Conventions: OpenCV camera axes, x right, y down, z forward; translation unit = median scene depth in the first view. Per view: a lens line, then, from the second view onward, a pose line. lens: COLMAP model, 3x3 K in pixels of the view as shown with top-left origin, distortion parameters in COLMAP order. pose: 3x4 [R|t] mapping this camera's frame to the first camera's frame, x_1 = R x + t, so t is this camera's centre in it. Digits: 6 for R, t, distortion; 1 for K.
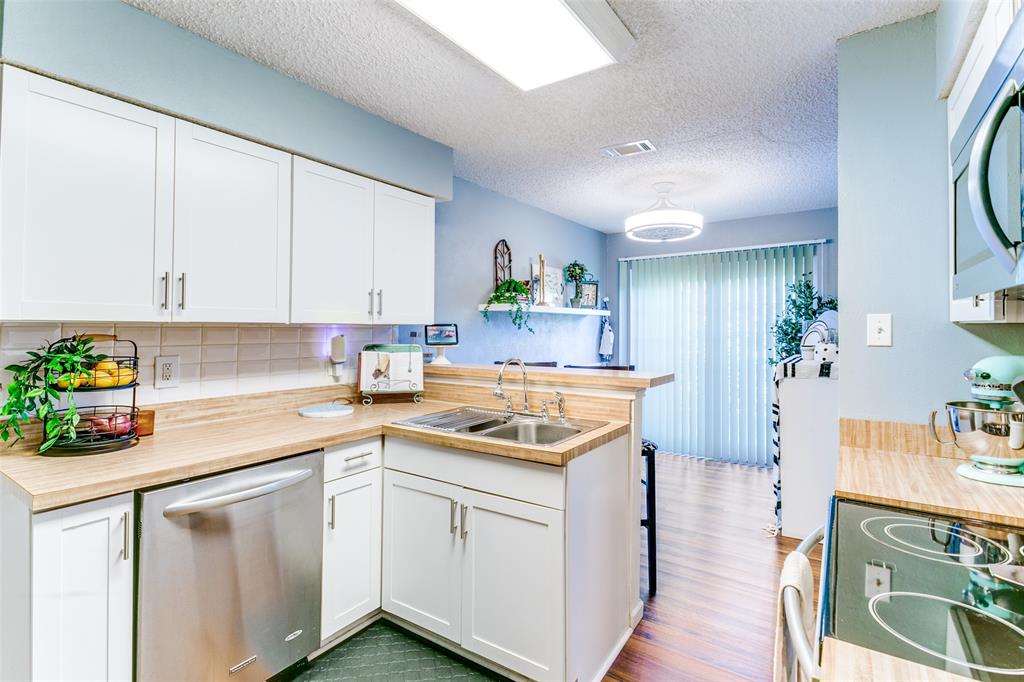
lens RADIAL K [[488.8, 0, 510.6], [0, 488.8, 337.4], [0, 0, 1]] dist [0.001639, 0.000223]
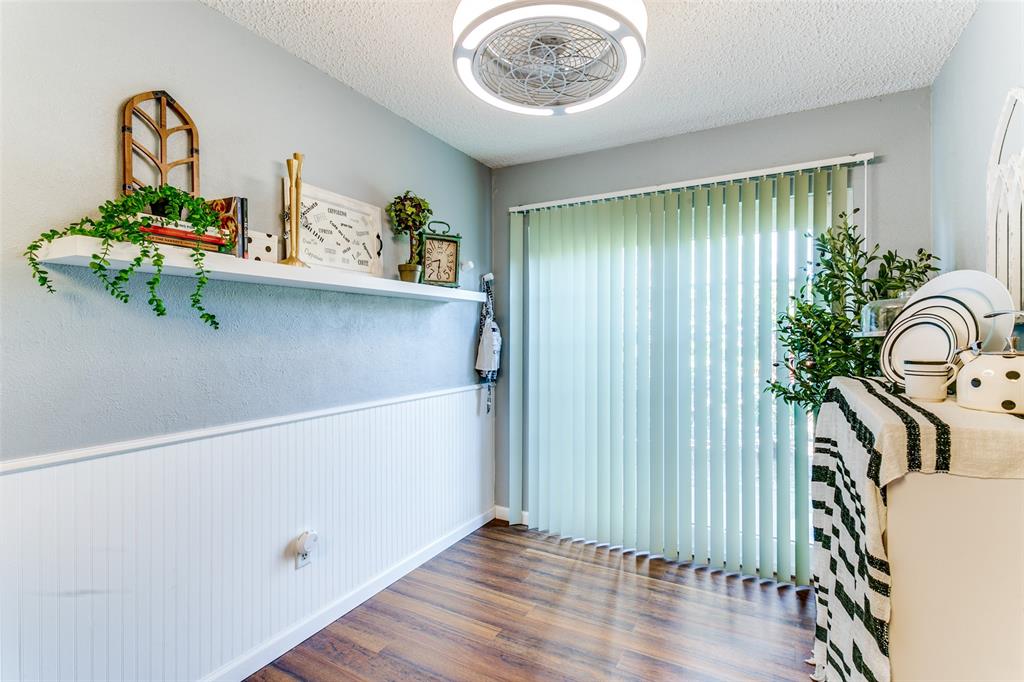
lens RADIAL K [[488.8, 0, 512.0], [0, 488.8, 339.4], [0, 0, 1]] dist [0.001639, 0.000223]
pose [[0.994440, 0.003394, 0.105245, 0.189452], [-0.002499, 0.999960, -0.008642, 0.003370], [-0.105270, 0.008331, 0.994409, 0.479436]]
